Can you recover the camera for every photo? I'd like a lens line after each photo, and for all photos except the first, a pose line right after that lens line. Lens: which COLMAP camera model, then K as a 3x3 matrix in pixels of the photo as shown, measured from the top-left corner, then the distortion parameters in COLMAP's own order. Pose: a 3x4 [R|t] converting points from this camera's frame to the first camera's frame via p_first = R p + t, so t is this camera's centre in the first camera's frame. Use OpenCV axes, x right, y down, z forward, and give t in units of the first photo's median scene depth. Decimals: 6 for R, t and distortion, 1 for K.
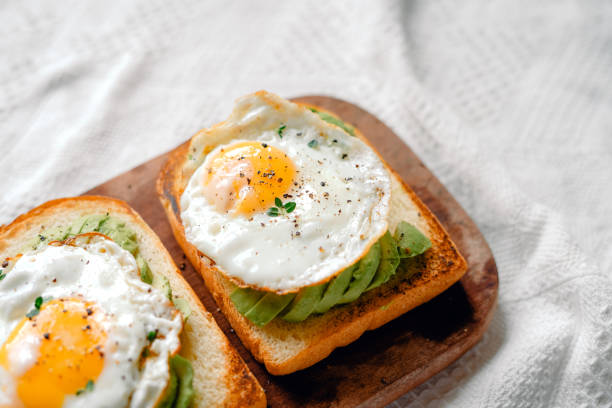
lens RADIAL K [[1003.3, 0, 323.7], [0, 1003.3, 204.2], [0, 0, 1]] dist [-0.039818, -0.164658]
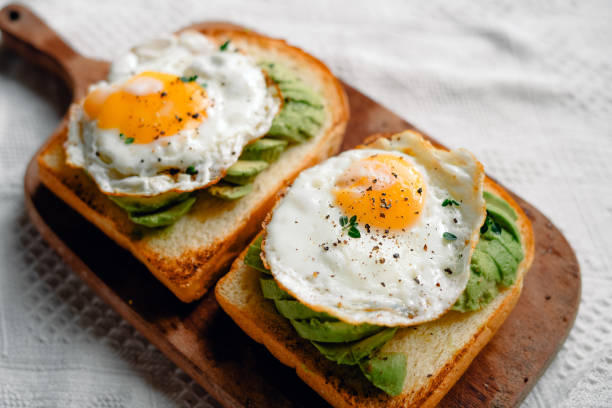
lens RADIAL K [[1003.3, 0, 323.7], [0, 1003.3, 204.2], [0, 0, 1]] dist [-0.039818, -0.164658]
pose [[0.273765, 0.806906, -0.523408, 0.441598], [-0.784385, 0.502238, 0.364002, -0.339424], [0.556590, 0.310902, 0.770420, 0.223498]]
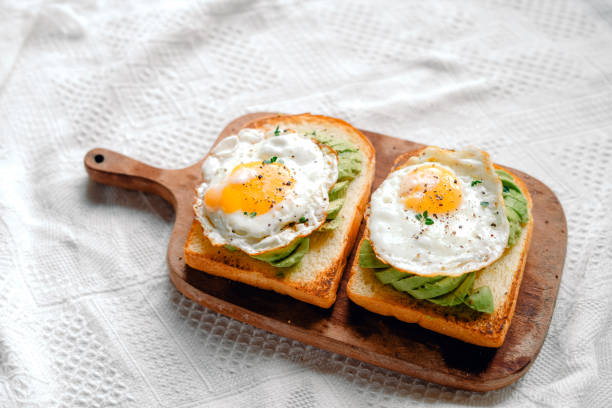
lens RADIAL K [[1003.3, 0, 323.7], [0, 1003.3, 204.2], [0, 0, 1]] dist [-0.039818, -0.164658]
pose [[0.615808, 0.650189, -0.445011, 0.503021], [-0.628413, 0.746012, 0.220370, -0.240718], [0.475266, 0.143945, 0.867988, -0.346534]]
